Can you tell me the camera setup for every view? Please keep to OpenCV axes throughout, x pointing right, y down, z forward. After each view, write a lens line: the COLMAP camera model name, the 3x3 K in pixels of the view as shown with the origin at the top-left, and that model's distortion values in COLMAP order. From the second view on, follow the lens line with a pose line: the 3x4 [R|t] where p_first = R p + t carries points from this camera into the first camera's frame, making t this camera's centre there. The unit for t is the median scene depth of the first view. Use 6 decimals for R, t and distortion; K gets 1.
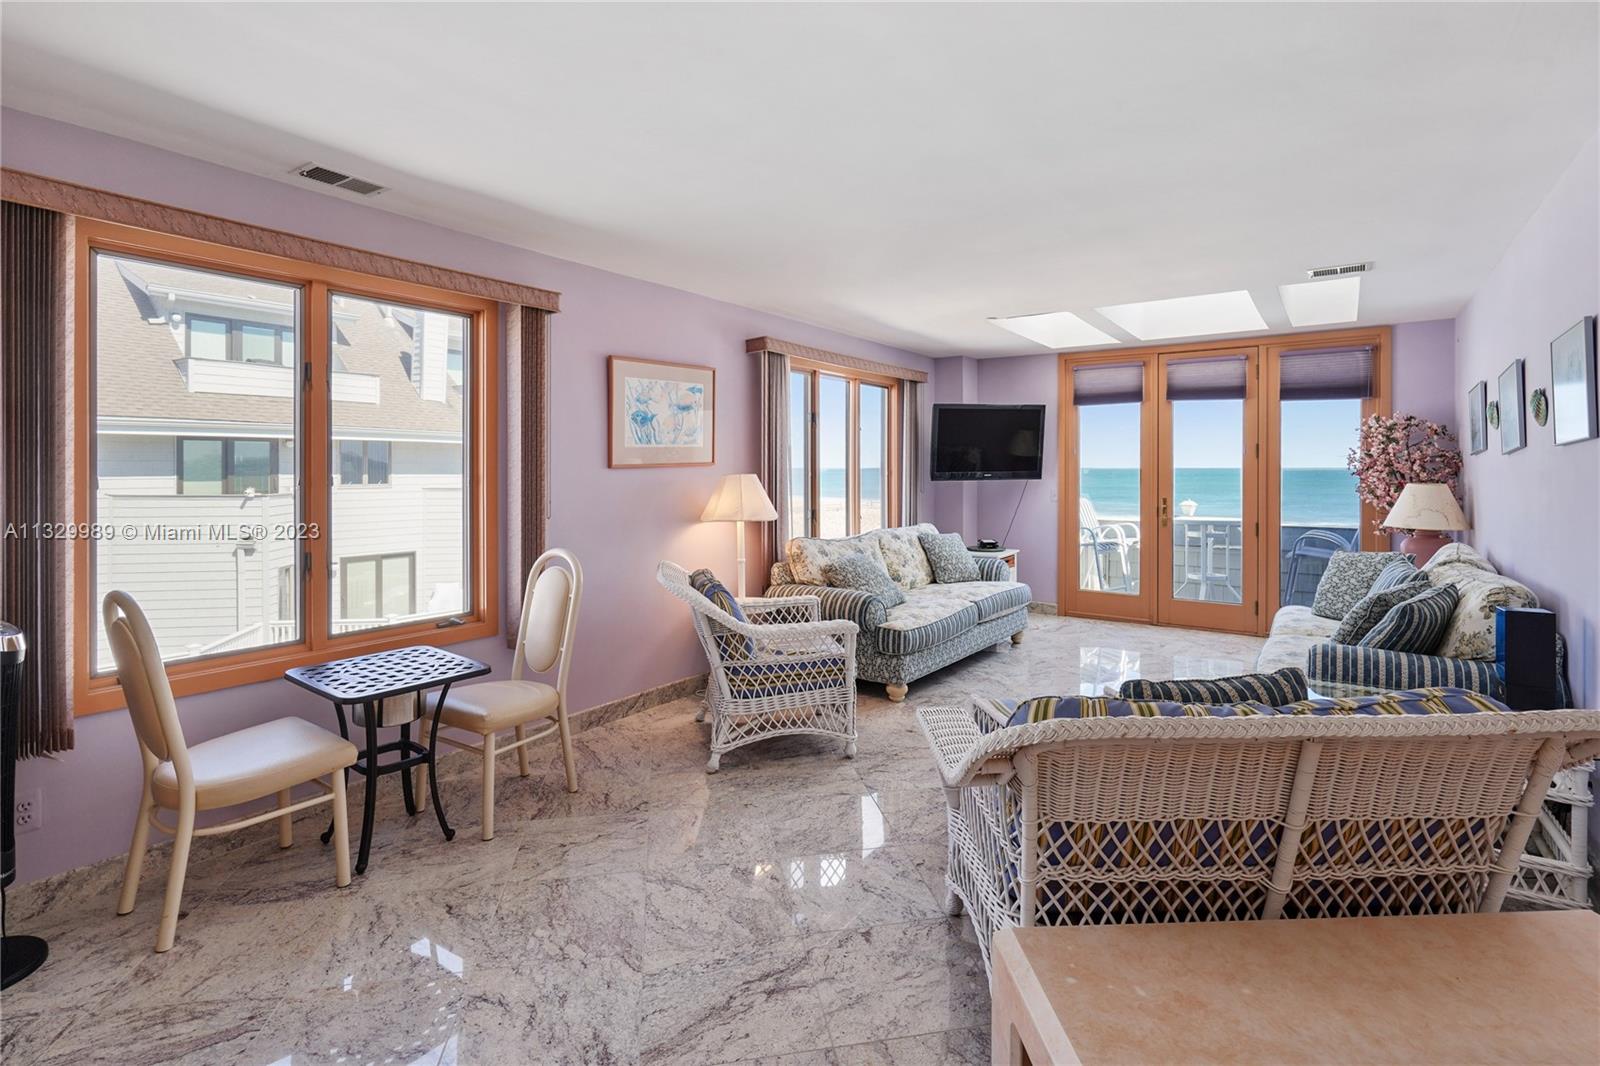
lens RADIAL K [[747.7, 0, 800.0], [0, 747.7, 472.0], [0, 0, 1]] dist [-0.000563, 0.000151]
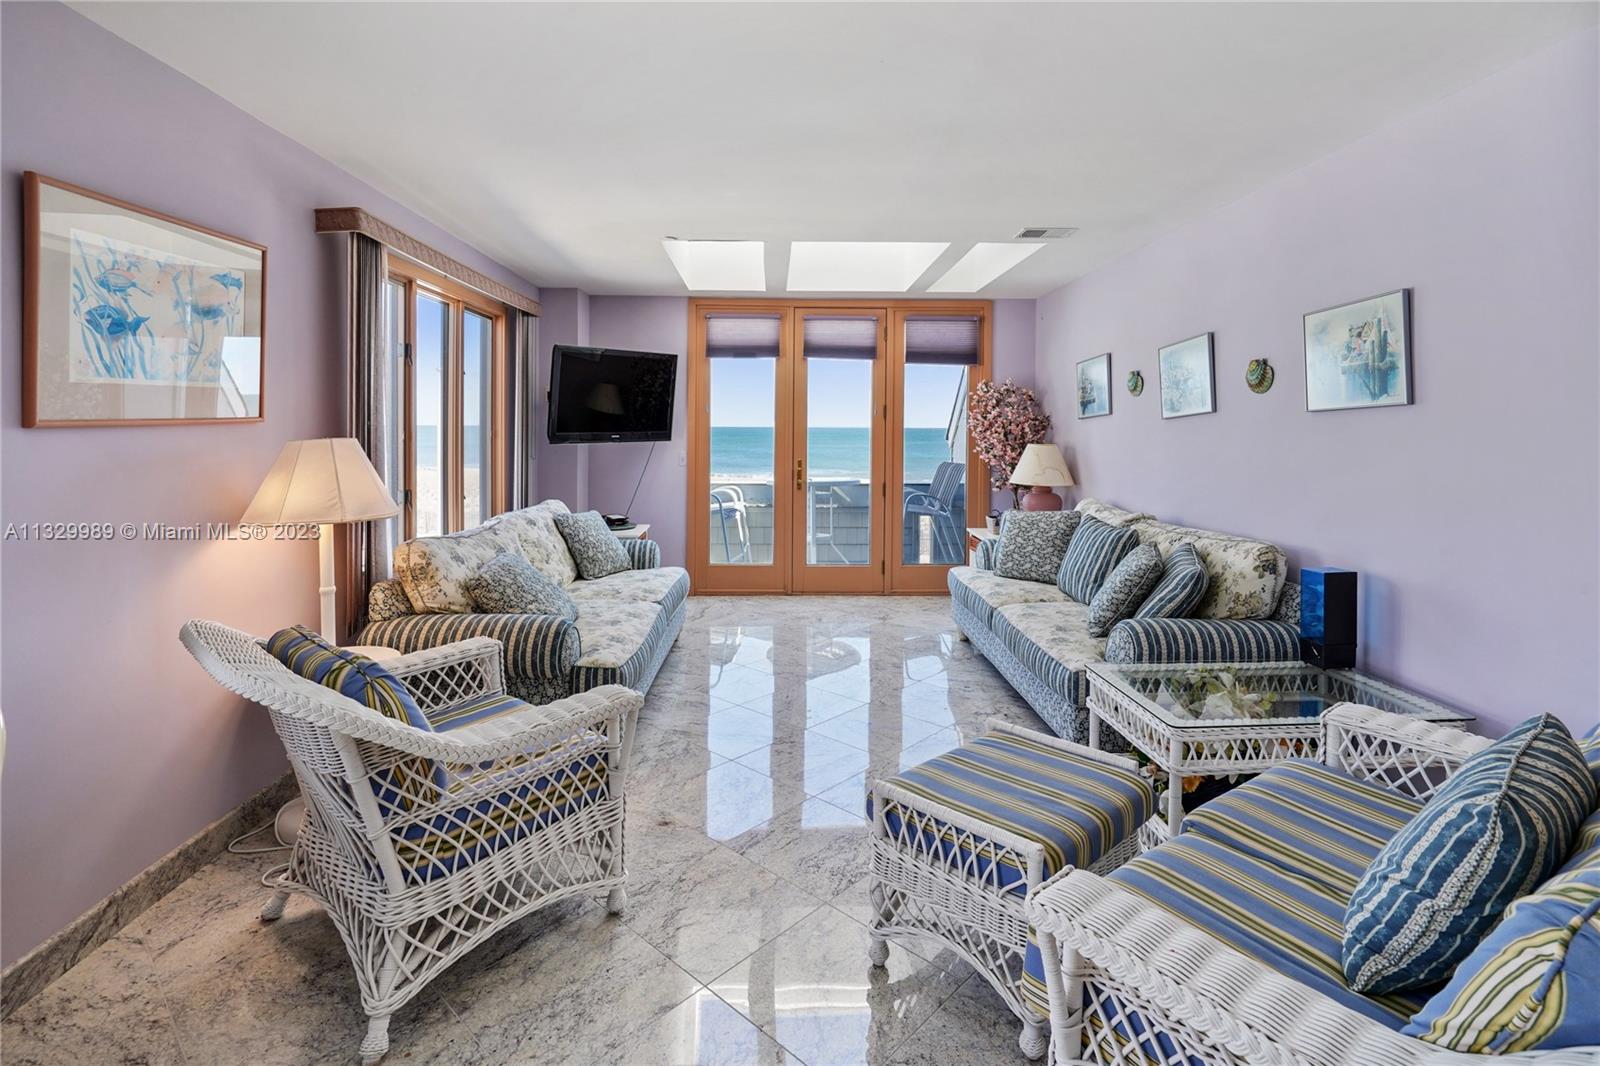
lens RADIAL K [[770.9, 0, 796.8], [0, 770.9, 434.7], [0, 0, 1]] dist [0.000367, 0.001241]
pose [[0.806586, -0.001471, 0.591115, -0.123810], [-0.001949, 0.999985, 0.005148, -0.003288], [-0.591113, -0.005305, 0.806571, 0.285267]]
